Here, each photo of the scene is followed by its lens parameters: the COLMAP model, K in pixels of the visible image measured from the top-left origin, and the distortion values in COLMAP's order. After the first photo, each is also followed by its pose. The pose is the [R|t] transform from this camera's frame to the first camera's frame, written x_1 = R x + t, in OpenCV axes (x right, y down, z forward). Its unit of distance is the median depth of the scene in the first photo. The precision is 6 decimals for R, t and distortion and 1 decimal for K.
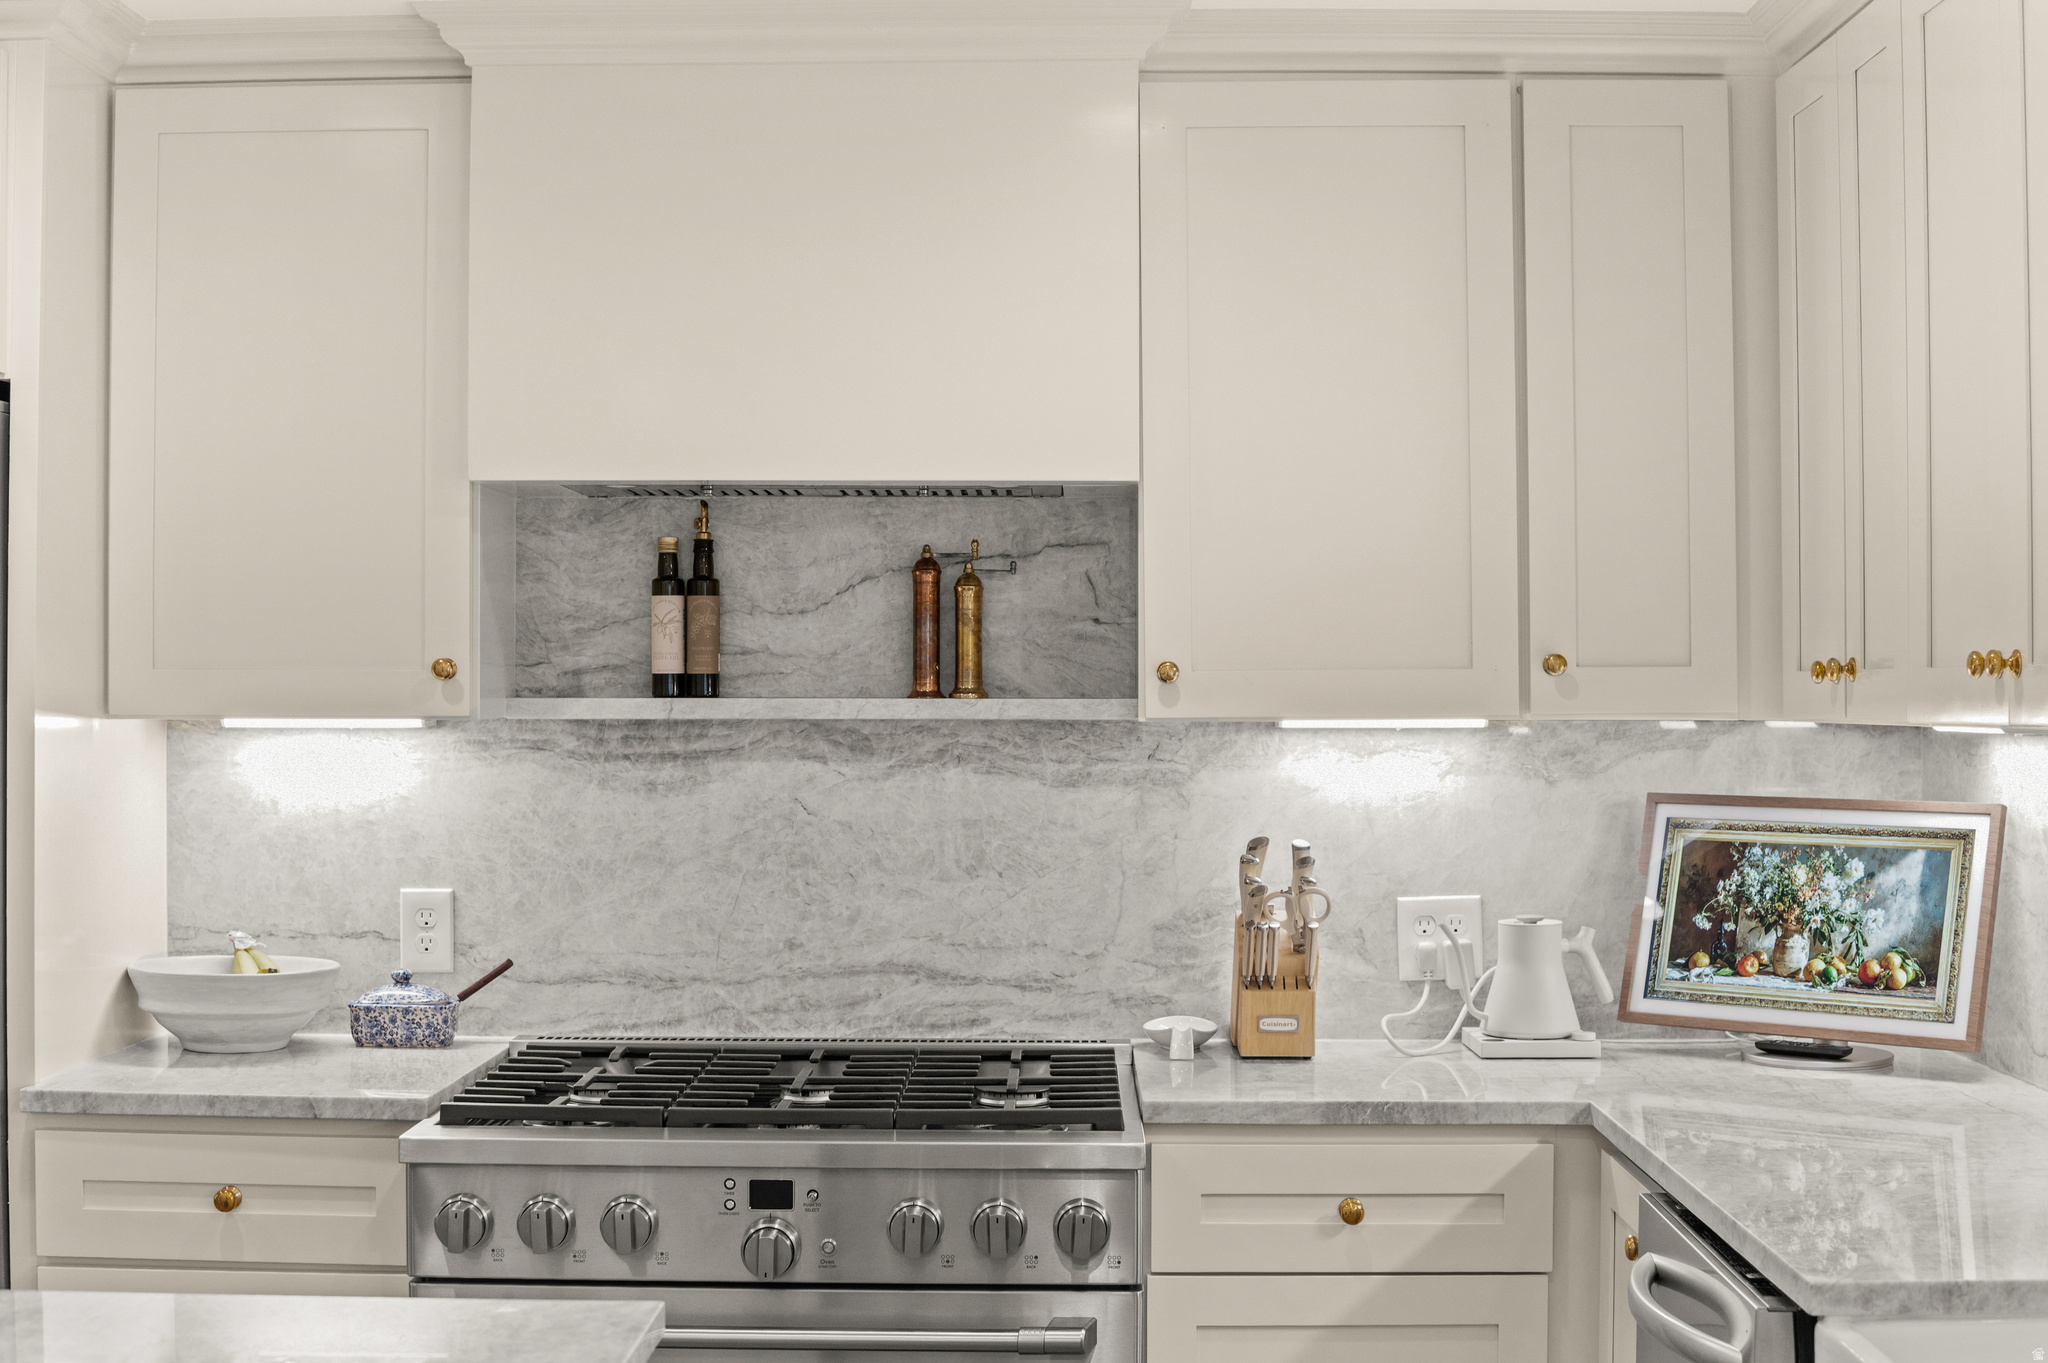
lens RADIAL K [[2728.0, 0, 1026.9], [0, 2728.0, 695.0], [0, 0, 1]] dist [-0.044207, 0.000000]
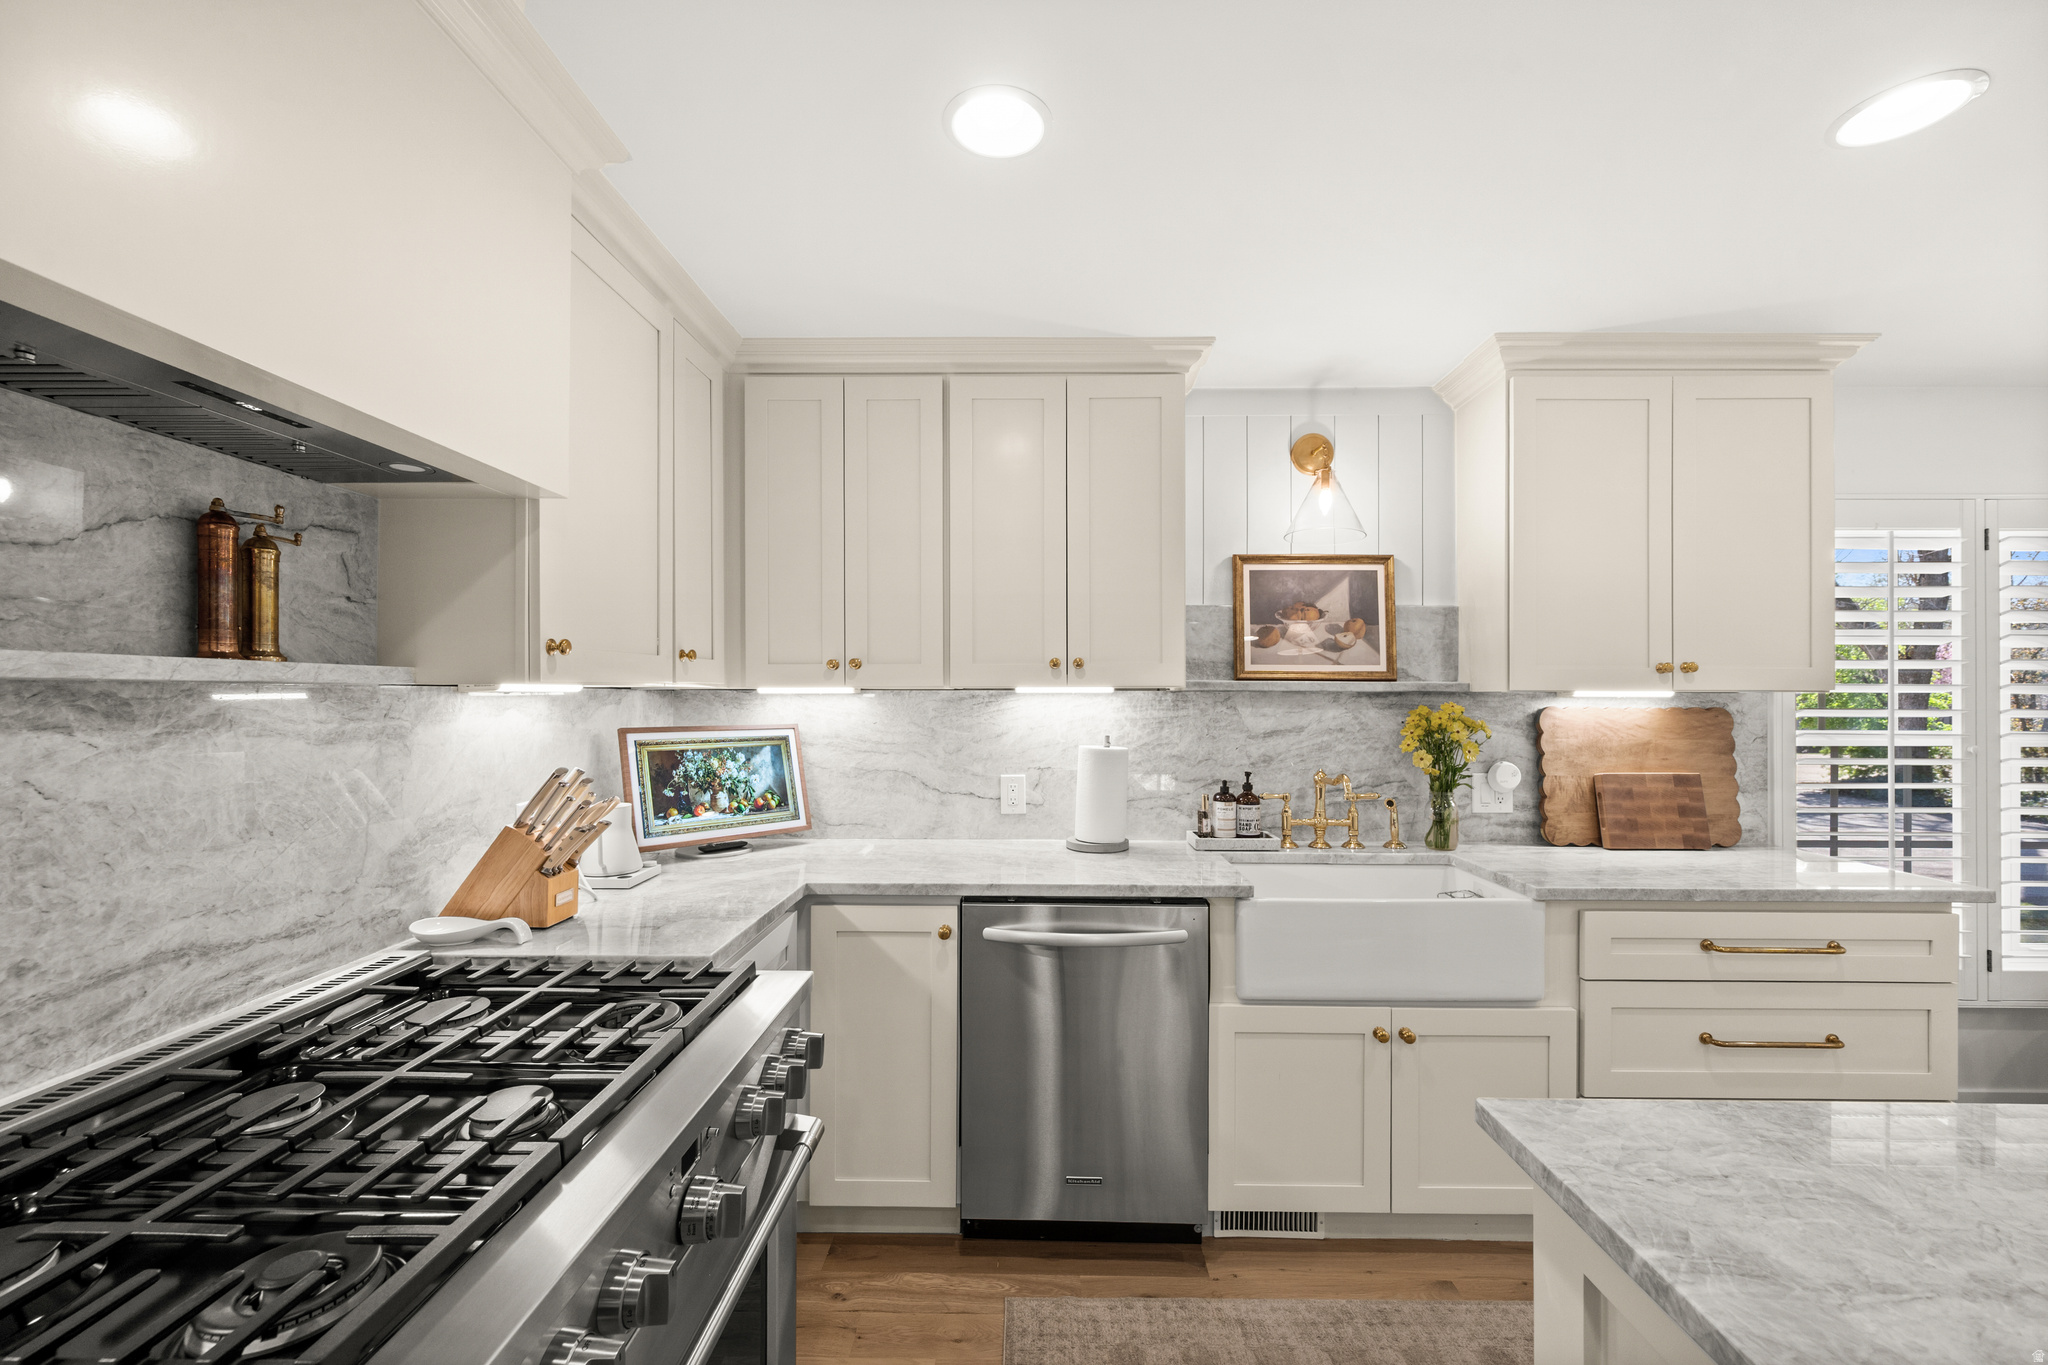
lens RADIAL K [[823.5, 0, 1031.3], [0, 823.5, 689.9], [0, 0, 1]] dist [0.001132, 0.000560]
pose [[-0.011032, 0.004334, 0.999930, -0.325672], [-0.011088, 0.999929, -0.004456, 0.009654], [-0.999878, -0.011137, -0.010983, 0.715993]]
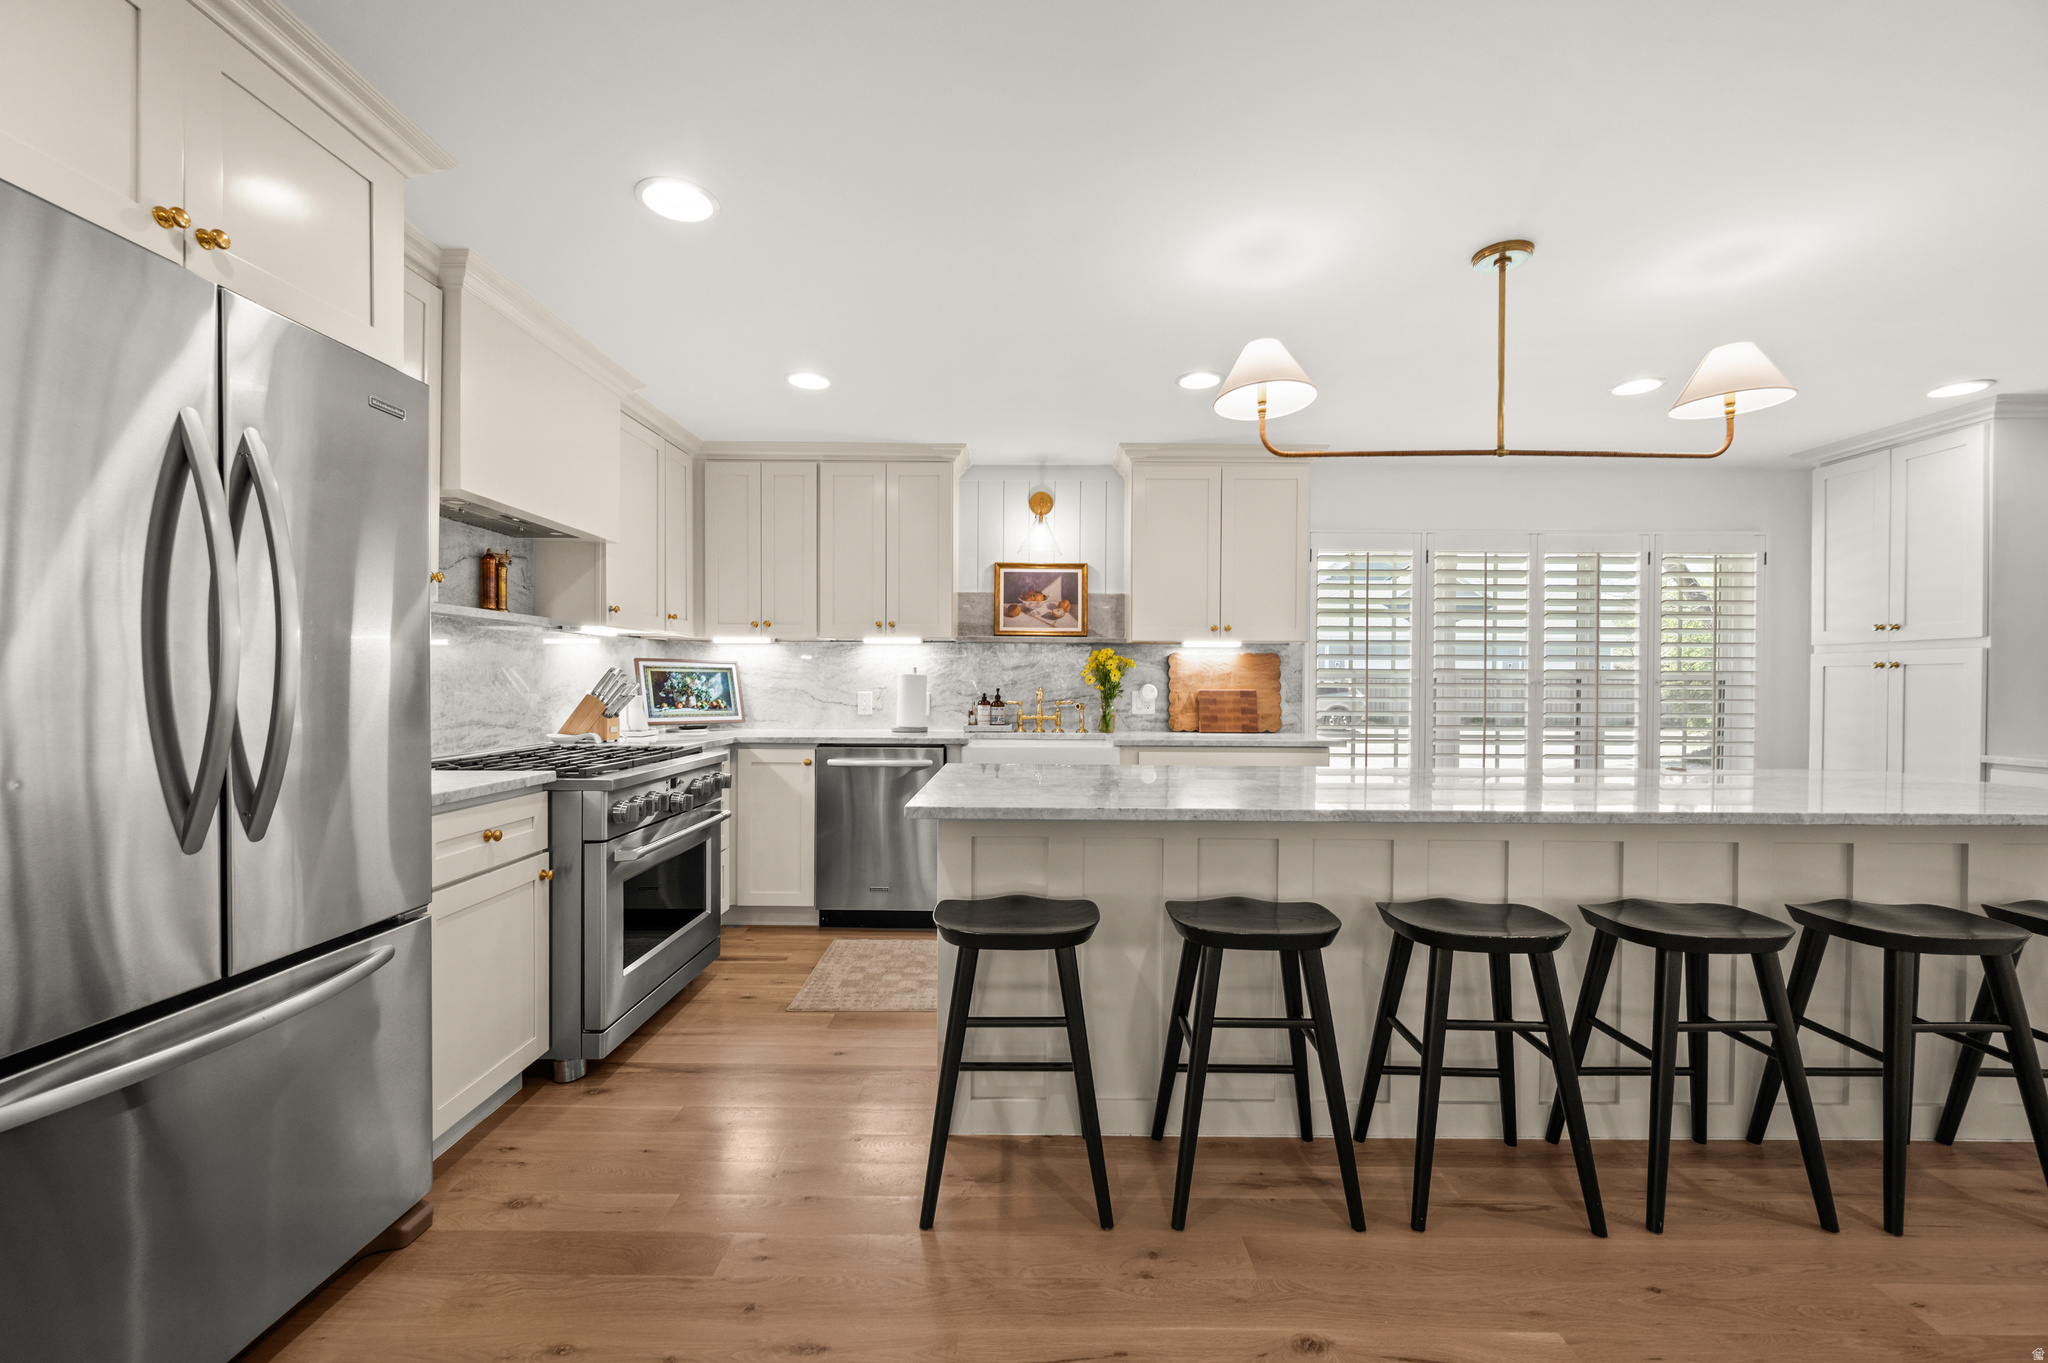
lens RADIAL K [[820.9, 0, 1027.9], [0, 820.9, 683.0], [0, 0, 1]] dist [-0.000747, -0.000486]
pose [[-0.023961, -0.003056, 0.999708, -0.779964], [-0.014759, 0.999887, 0.002703, 0.056110], [-0.999604, -0.014690, -0.024003, 0.531389]]
